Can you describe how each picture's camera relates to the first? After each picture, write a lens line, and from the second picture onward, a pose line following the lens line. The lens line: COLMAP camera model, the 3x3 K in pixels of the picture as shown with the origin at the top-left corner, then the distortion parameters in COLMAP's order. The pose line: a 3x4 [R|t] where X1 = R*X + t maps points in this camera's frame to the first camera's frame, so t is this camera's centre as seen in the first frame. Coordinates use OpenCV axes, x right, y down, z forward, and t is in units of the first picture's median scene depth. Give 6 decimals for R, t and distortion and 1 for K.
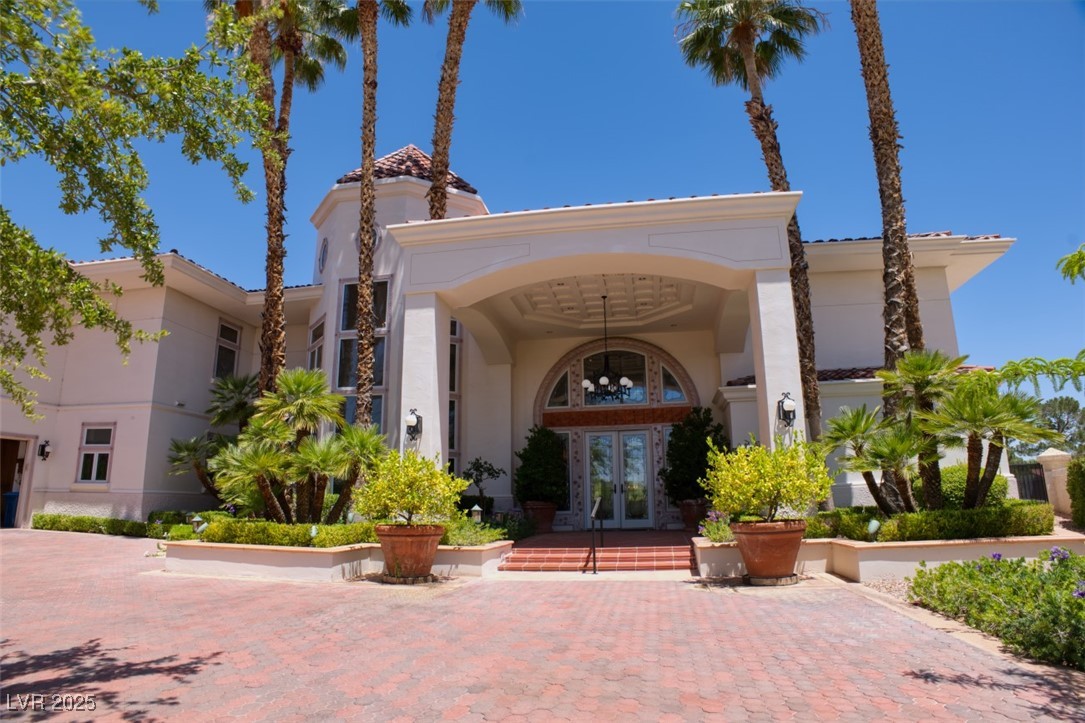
lens RADIAL K [[632.8, 0, 542.5], [0, 632.8, 361.5], [0, 0, 1]] dist [-0.182766, 0.087930]
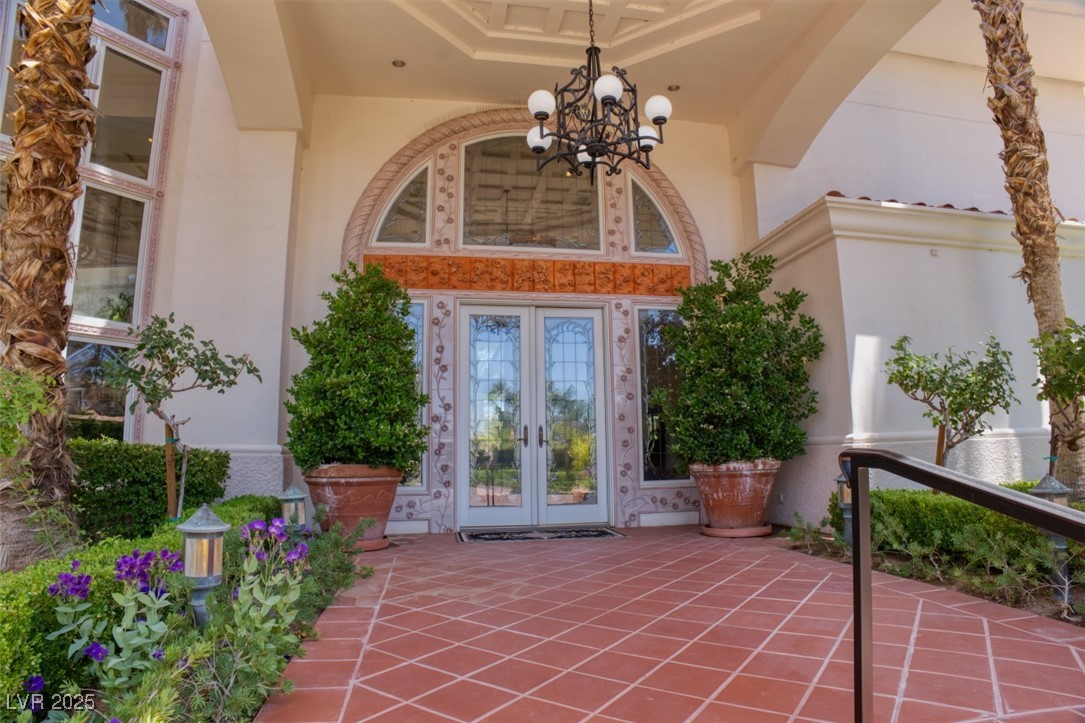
lens RADIAL K [[632.8, 0, 542.5], [0, 632.8, 361.5], [0, 0, 1]] dist [-0.182766, 0.087930]
pose [[0.939680, 0.049187, 0.338501, -0.025499], [-0.073167, 0.995606, 0.058441, 0.124268], [-0.334139, -0.079683, 0.939150, 0.582988]]
